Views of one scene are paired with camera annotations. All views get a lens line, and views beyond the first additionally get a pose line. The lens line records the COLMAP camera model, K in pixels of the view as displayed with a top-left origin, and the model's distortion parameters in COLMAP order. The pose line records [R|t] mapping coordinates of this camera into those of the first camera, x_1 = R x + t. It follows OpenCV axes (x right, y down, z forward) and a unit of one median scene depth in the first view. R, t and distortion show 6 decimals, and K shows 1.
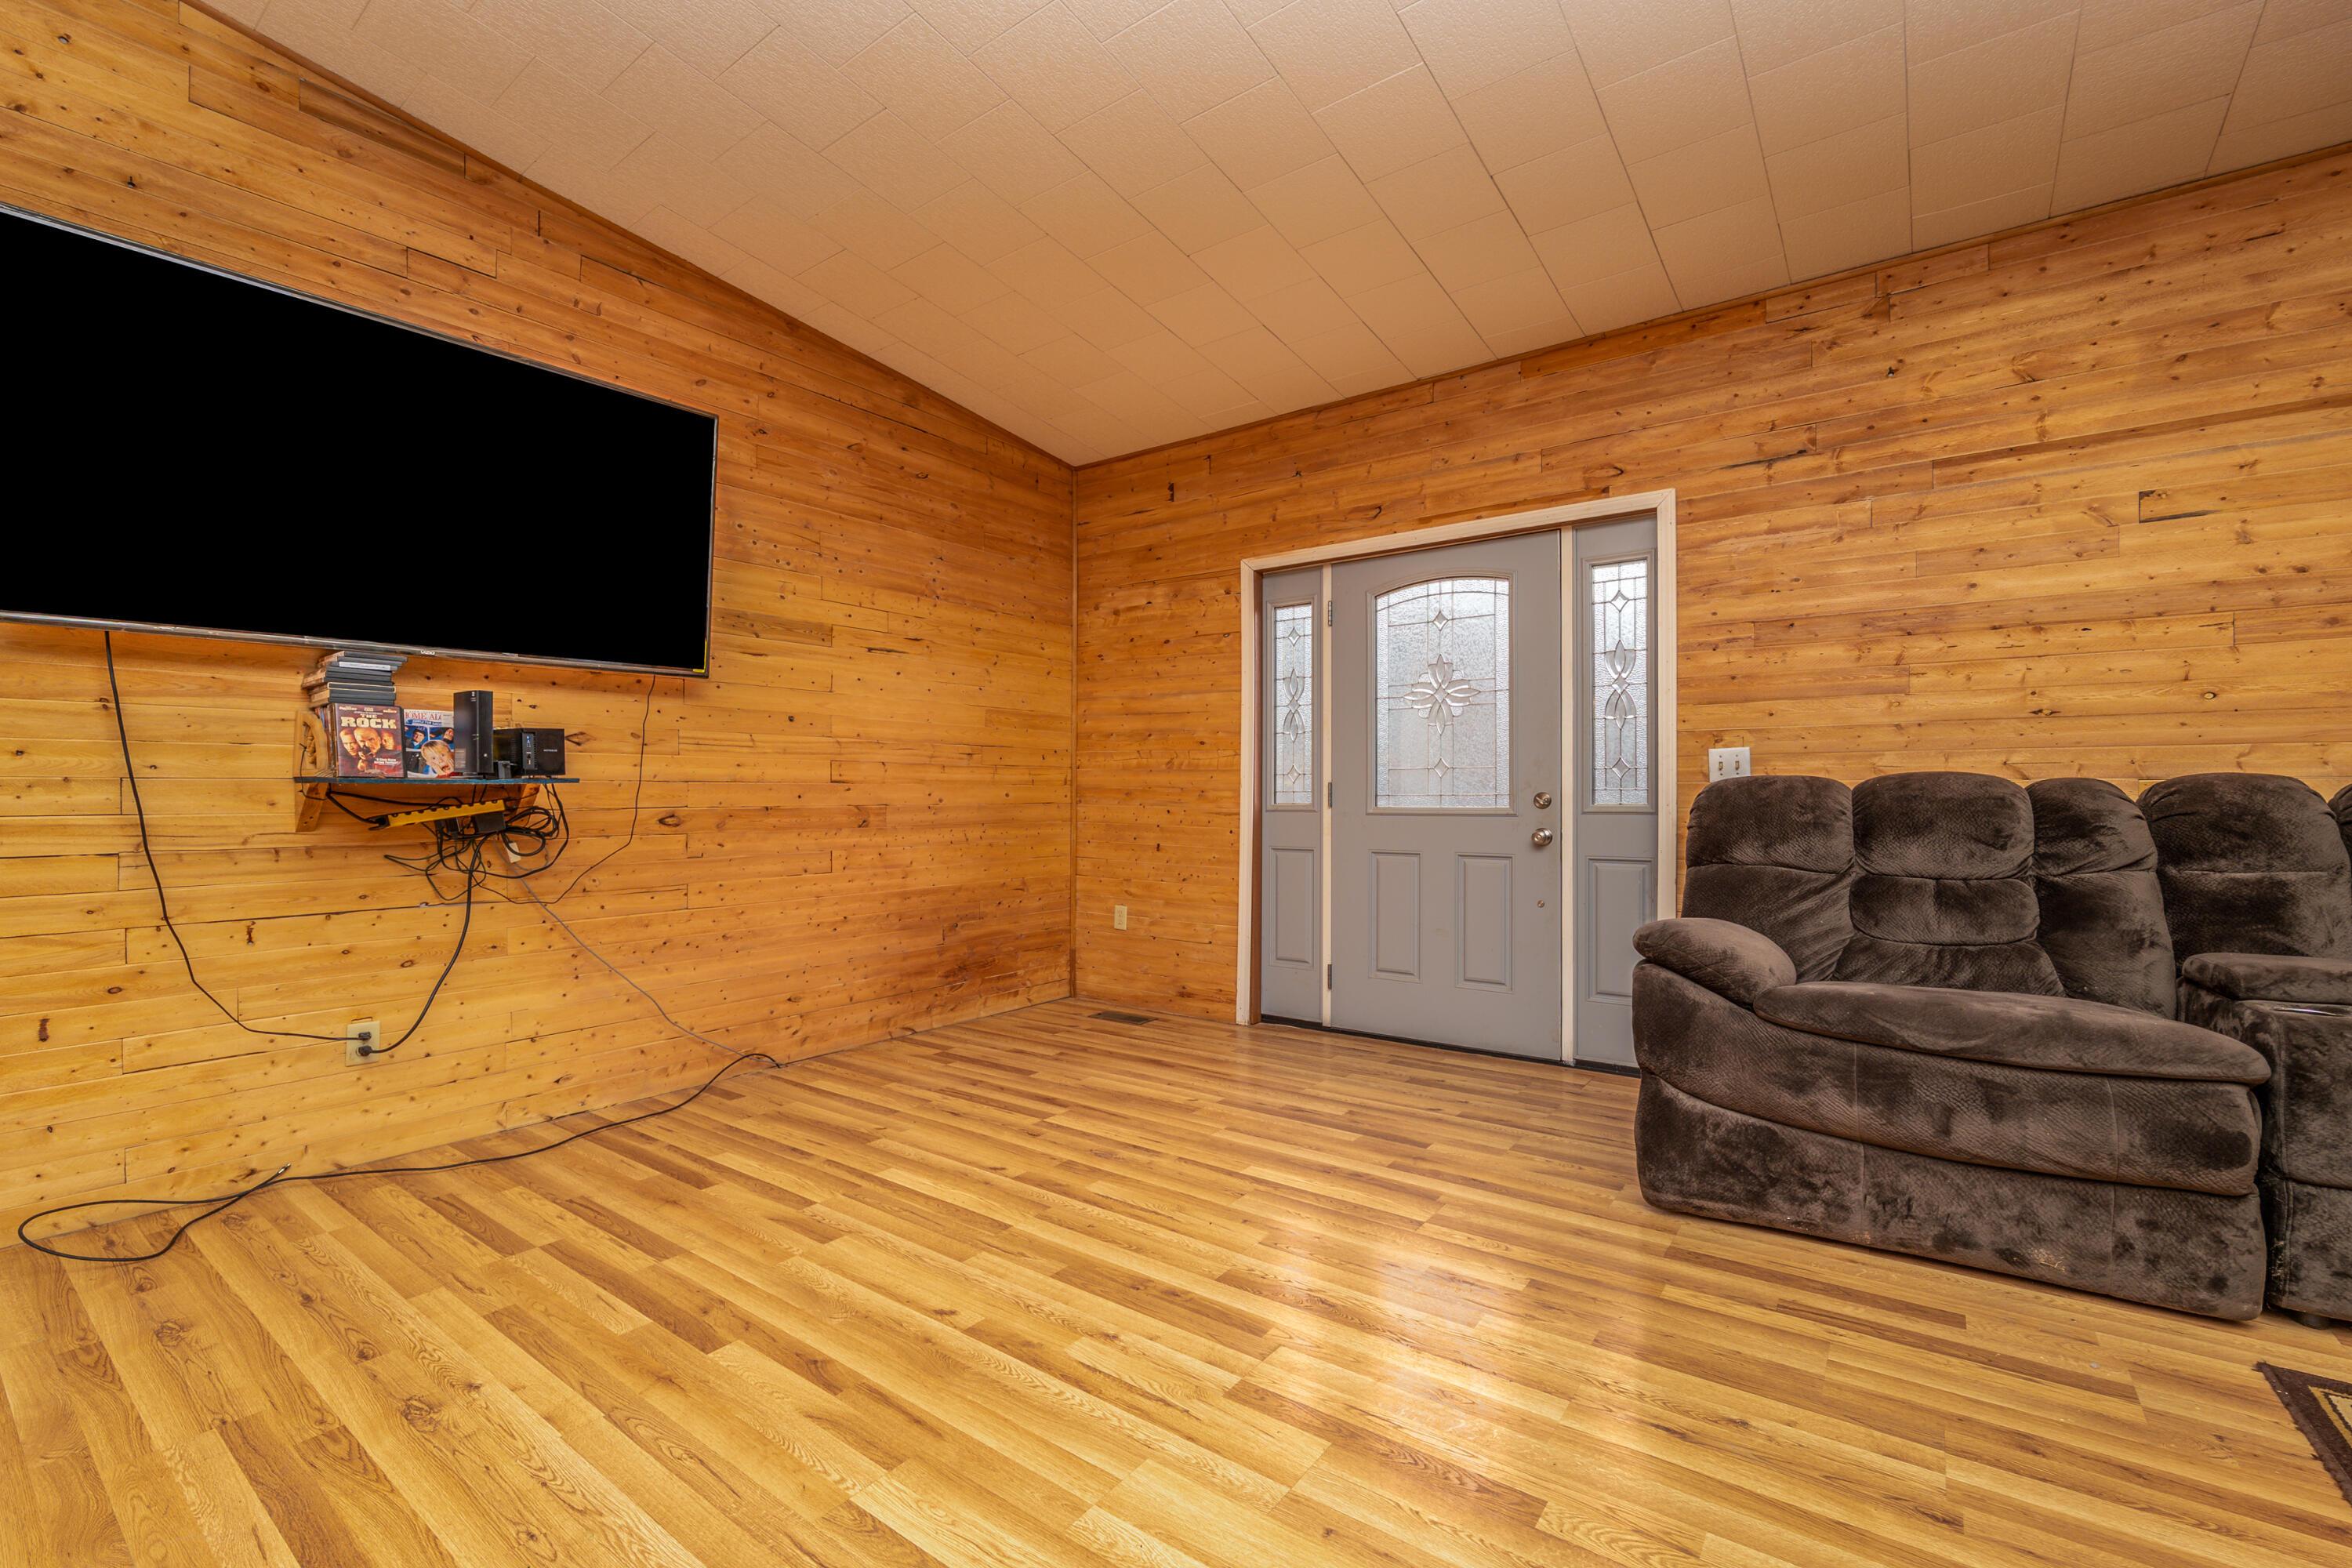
lens RADIAL K [[971.2, 0, 1151.9], [0, 971.2, 779.9], [0, 0, 1]] dist [-0.014480, 0.001562]
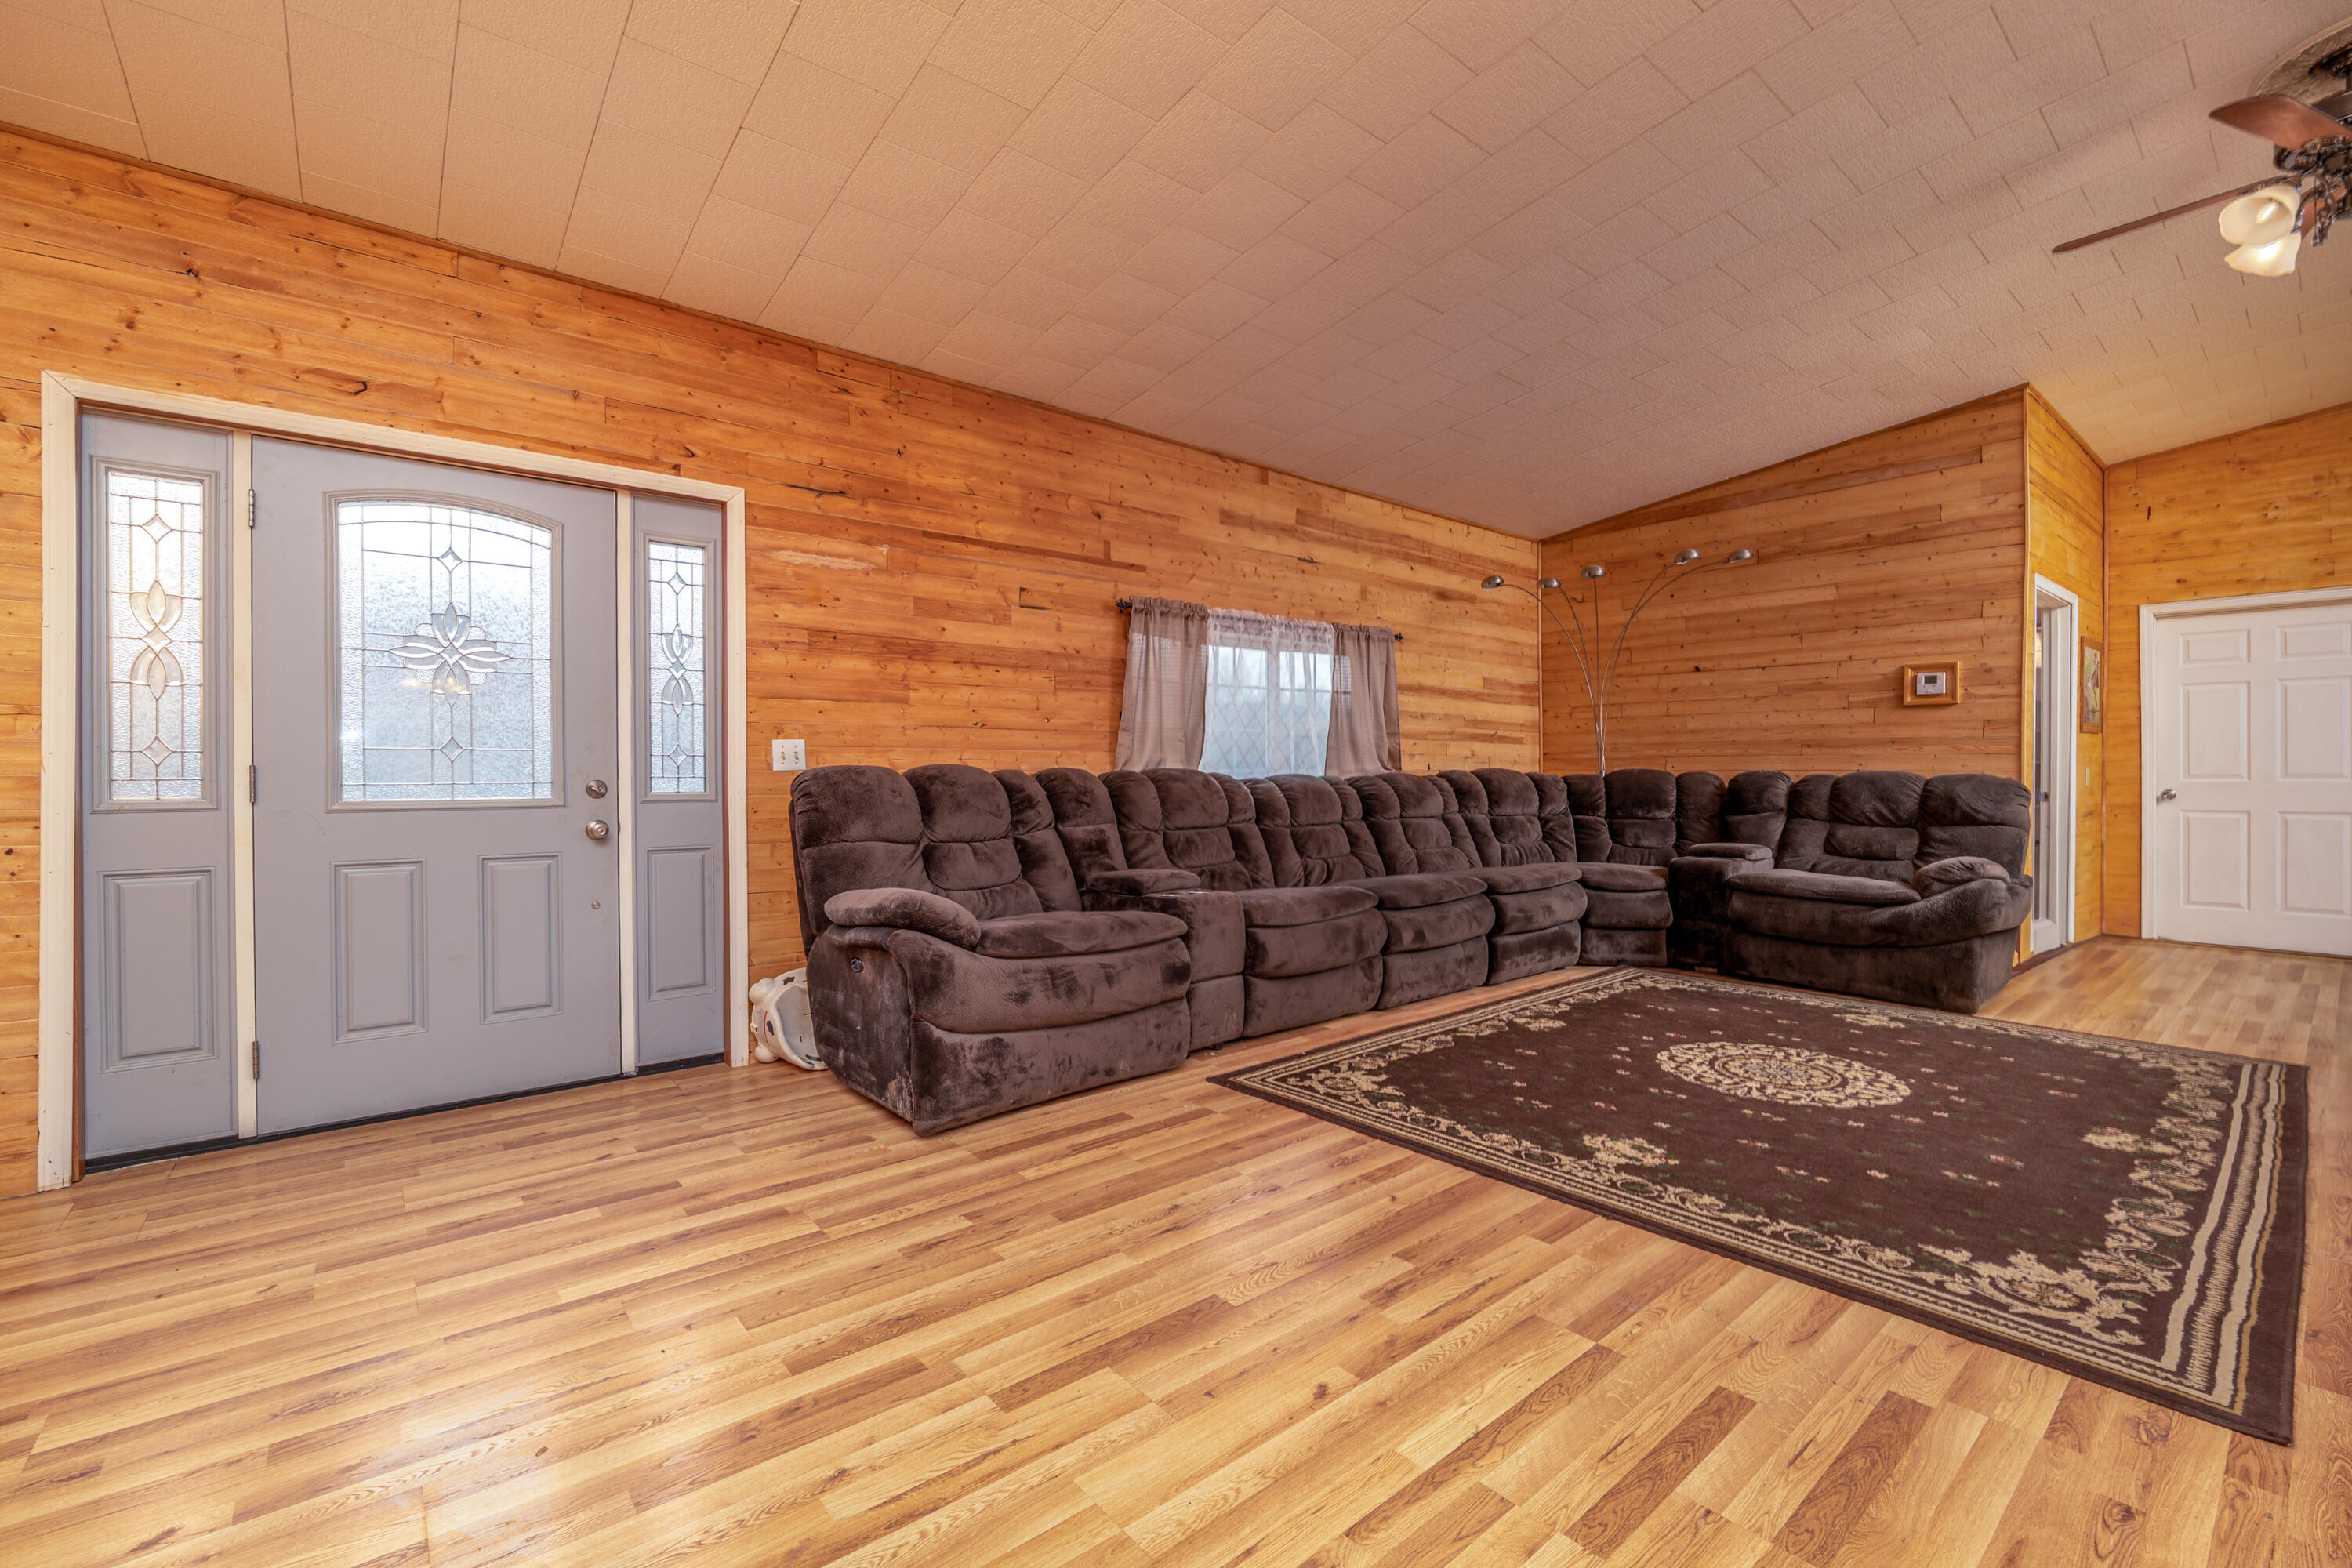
lens RADIAL K [[971.2, 0, 1220.0], [0, 971.2, 767.6], [0, 0, 1]] dist [-0.014480, 0.001562]
pose [[0.239461, 0.012399, 0.970827, -0.374602], [-0.009213, 0.999902, -0.010497, 0.006115], [-0.970862, -0.006431, 0.239552, 0.267812]]
